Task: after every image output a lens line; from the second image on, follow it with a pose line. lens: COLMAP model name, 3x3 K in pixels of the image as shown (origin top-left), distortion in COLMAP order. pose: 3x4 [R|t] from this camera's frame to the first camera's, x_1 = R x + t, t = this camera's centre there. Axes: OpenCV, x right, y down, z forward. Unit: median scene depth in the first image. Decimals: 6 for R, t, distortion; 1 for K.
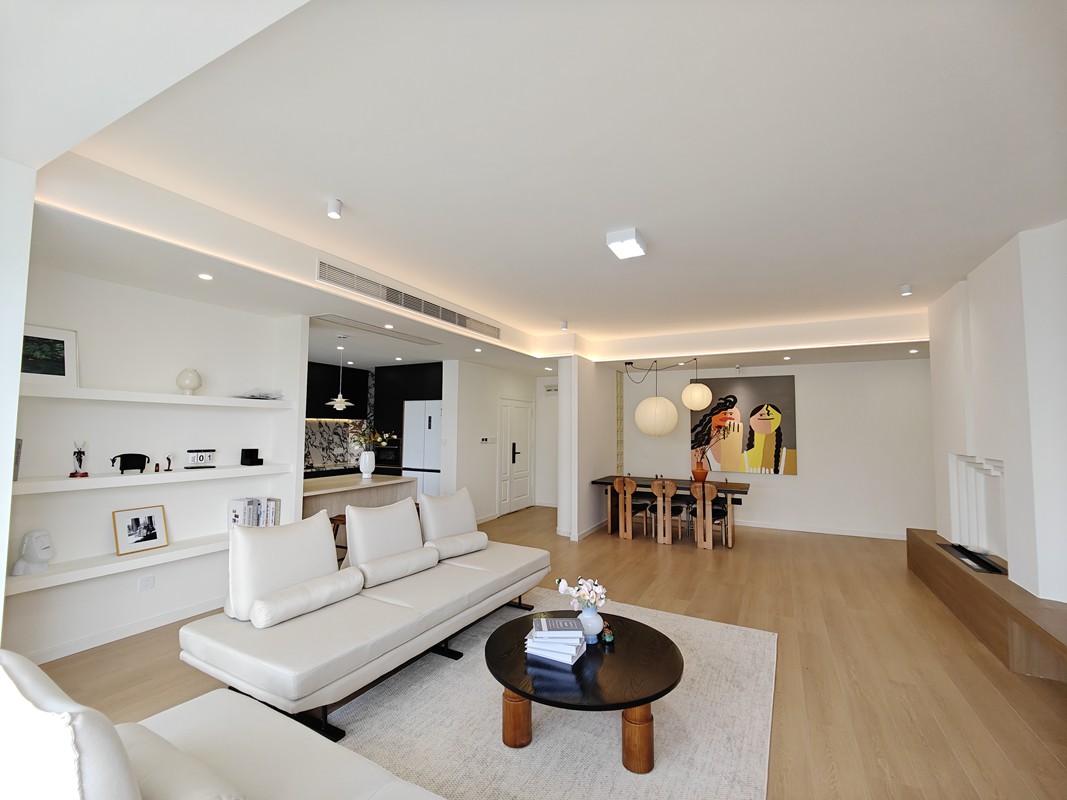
lens RADIAL K [[464.5, 0, 533.5], [0, 464.5, 400.0], [0, 0, 1]] dist [0.001365, 0.000273]
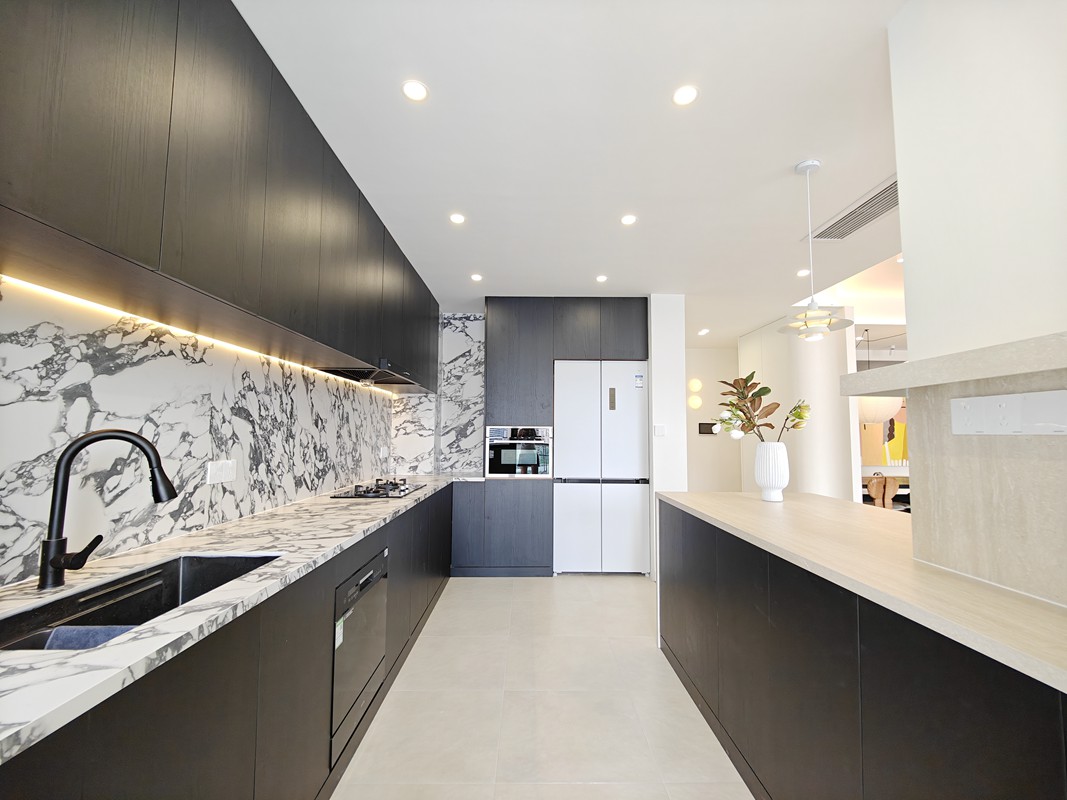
lens RADIAL K [[464.5, 0, 533.5], [0, 464.5, 400.0], [0, 0, 1]] dist [0.001365, 0.000273]
pose [[0.881522, 0.032603, 0.471016, -0.601142], [-0.029983, 0.999465, -0.013069, 0.061921], [-0.471190, -0.002602, 0.882028, 0.539696]]
